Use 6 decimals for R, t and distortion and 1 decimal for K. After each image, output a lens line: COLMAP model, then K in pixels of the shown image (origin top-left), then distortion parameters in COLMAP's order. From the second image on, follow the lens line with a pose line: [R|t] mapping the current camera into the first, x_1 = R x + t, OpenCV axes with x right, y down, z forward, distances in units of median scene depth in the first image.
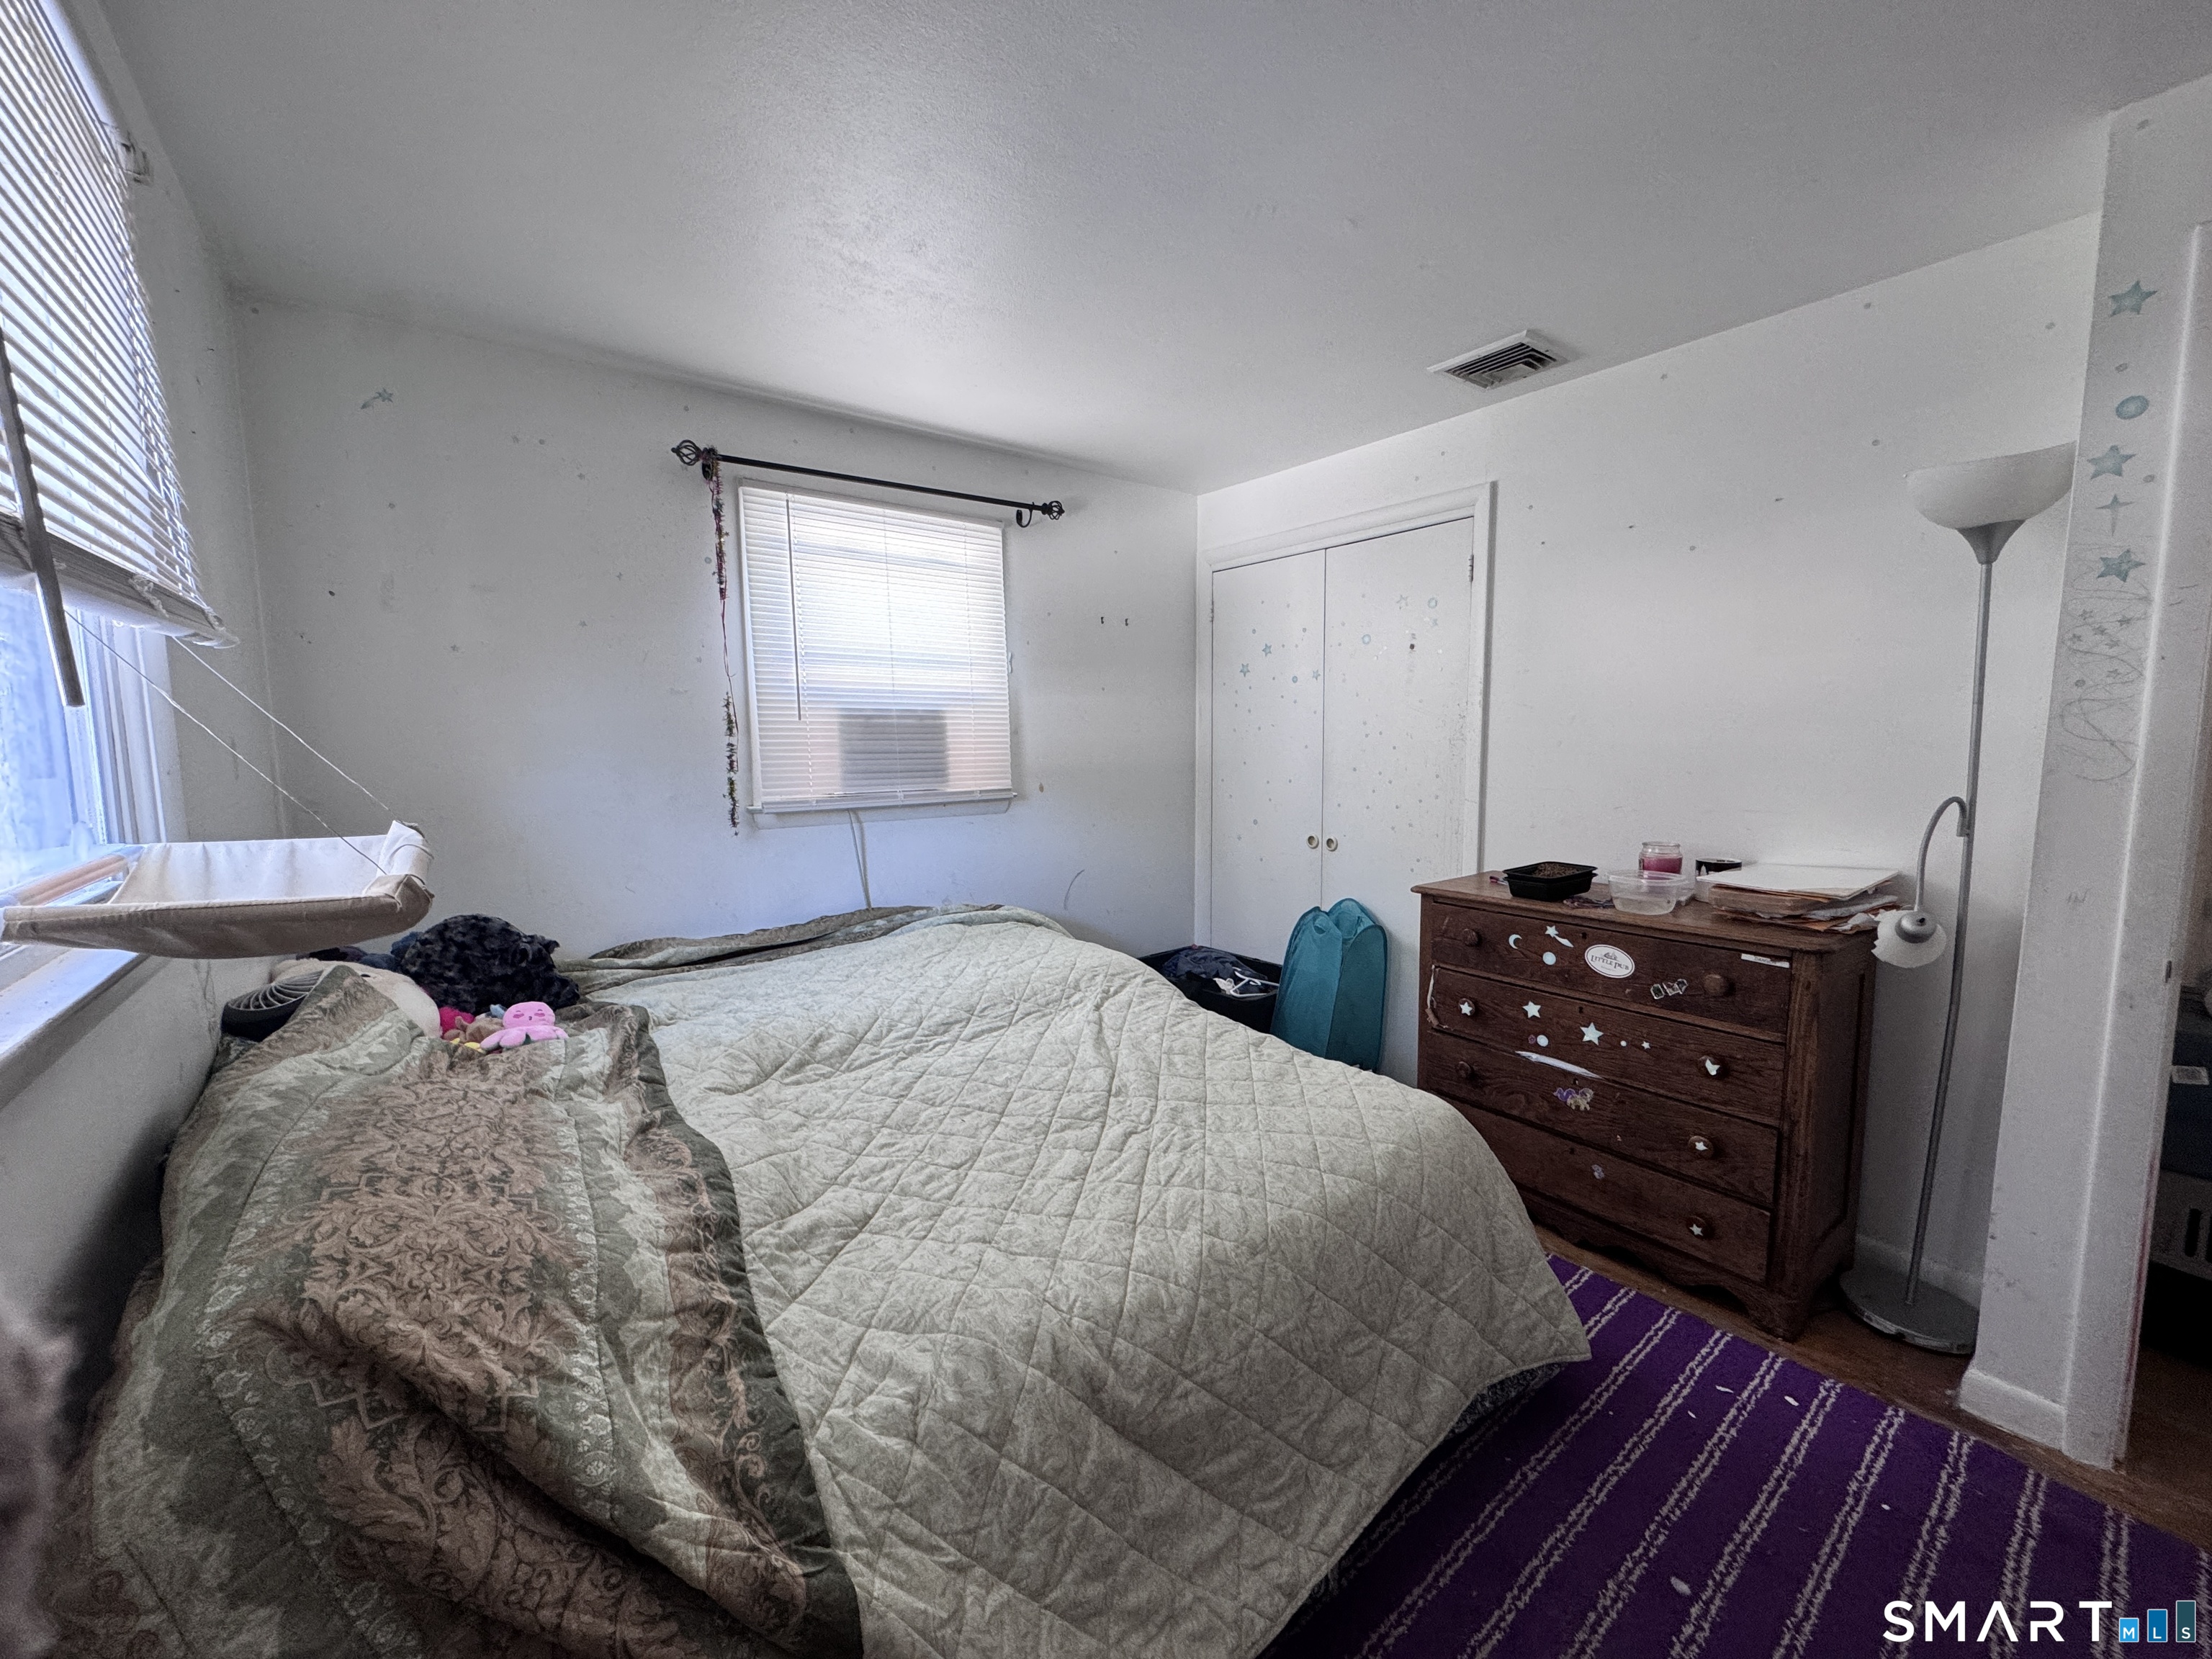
lens RADIAL K [[876.0, 0, 1103.4], [0, 876.0, 827.2], [0, 0, 1]] dist [-0.002035, 0.000081]
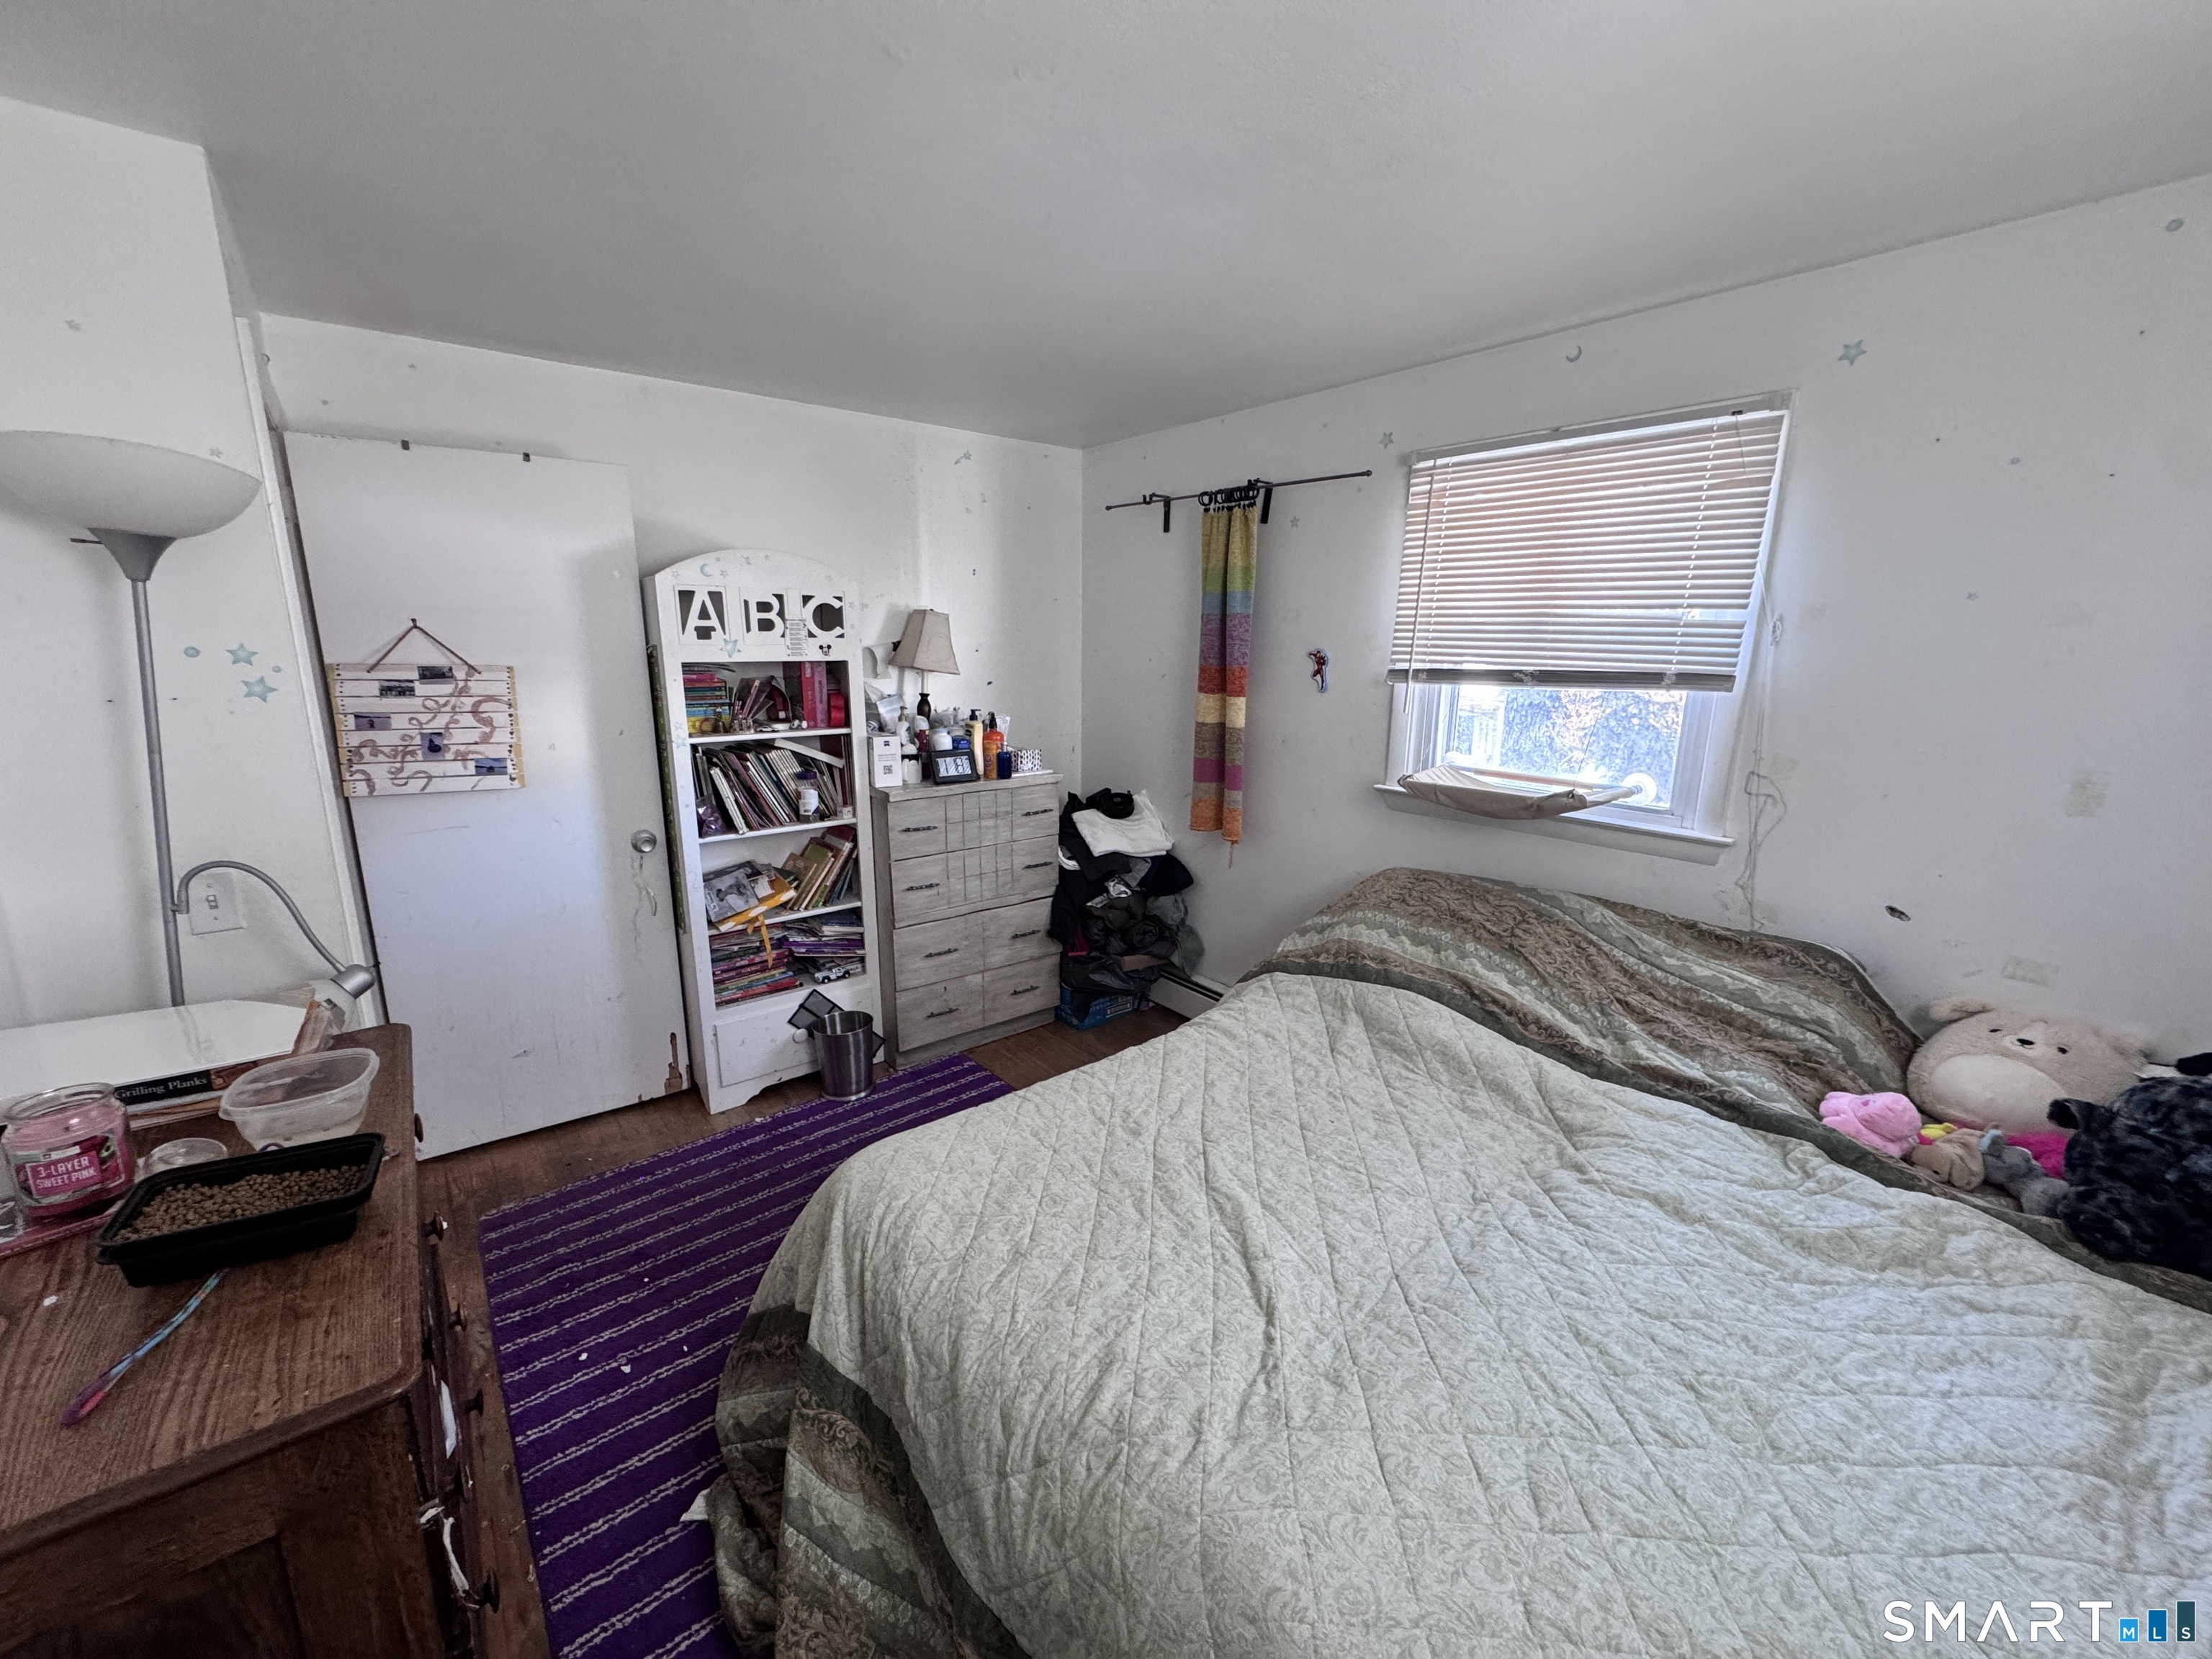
lens RADIAL K [[876.0, 0, 1103.4], [0, 876.0, 827.2], [0, 0, 1]] dist [-0.002035, 0.000081]
pose [[-0.999634, 0.002418, -0.026930, 0.147366], [-0.006519, 0.945061, 0.326828, -0.348574], [0.026241, 0.326884, -0.944700, 1.818898]]
